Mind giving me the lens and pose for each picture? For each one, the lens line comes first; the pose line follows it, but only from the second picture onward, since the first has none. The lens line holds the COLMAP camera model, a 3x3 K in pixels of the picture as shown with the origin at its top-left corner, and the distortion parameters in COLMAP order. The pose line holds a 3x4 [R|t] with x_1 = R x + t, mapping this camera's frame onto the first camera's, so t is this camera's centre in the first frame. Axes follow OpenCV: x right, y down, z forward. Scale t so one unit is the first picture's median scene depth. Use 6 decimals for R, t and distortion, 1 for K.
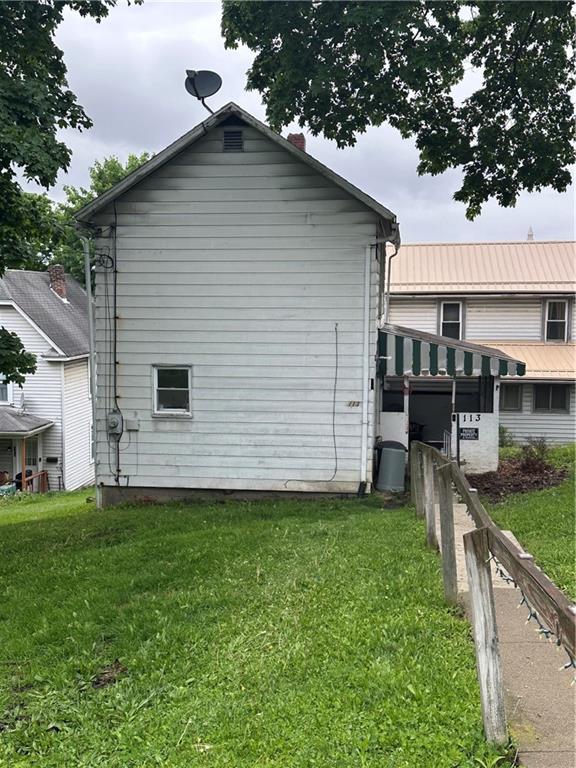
lens RADIAL K [[850.1, 0, 289.5], [0, 850.1, 387.6], [0, 0, 1]] dist [0.101195, 0.000000]
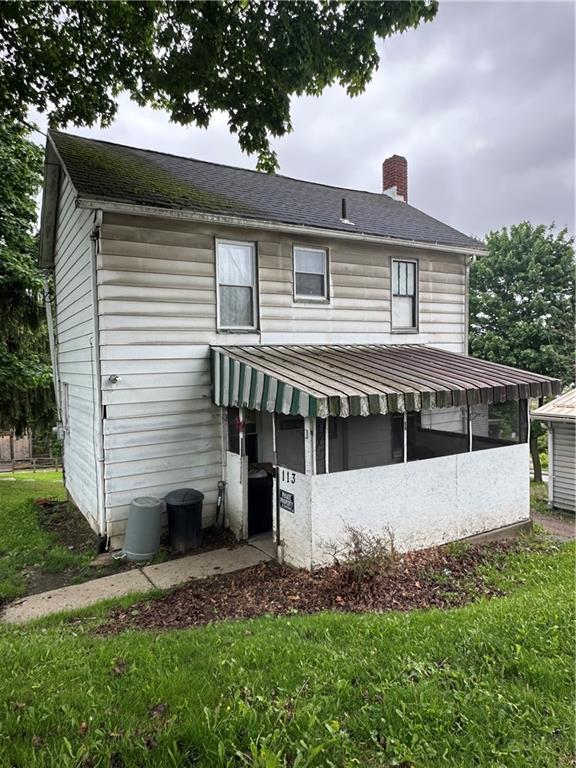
lens RADIAL K [[507.4, 0, 290.4], [0, 507.4, 382.2], [0, 0, 1]] dist [0.034685, -0.001797]
pose [[0.638366, 0.020866, -0.769450, 0.549905], [-0.060522, 0.997898, -0.023150, -0.030106], [0.767350, 0.061347, 0.638287, 0.803924]]
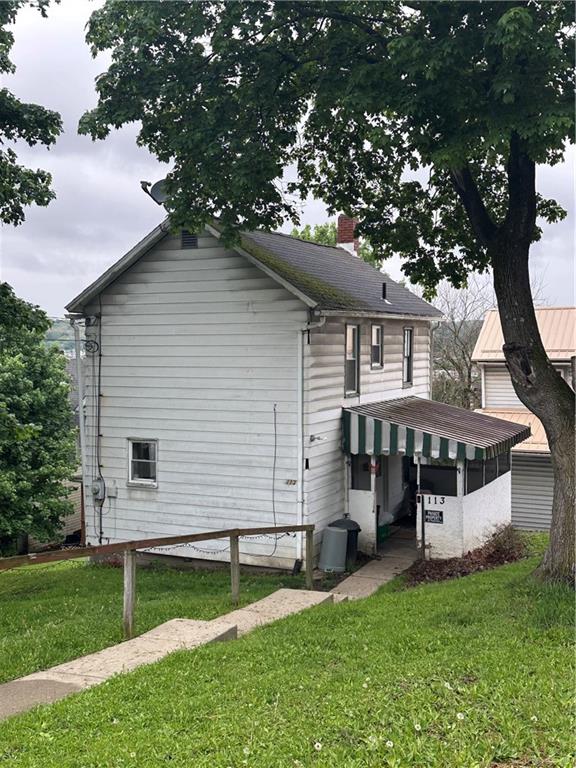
lens RADIAL K [[850.1, 0, 286.1], [0, 850.1, 380.5], [0, 0, 1]] dist [0.101195, 0.000000]
pose [[0.947471, 0.007124, -0.319762, 0.389483], [-0.027986, 0.997764, -0.060696, -0.040140], [0.318615, 0.066457, 0.945552, 0.010512]]
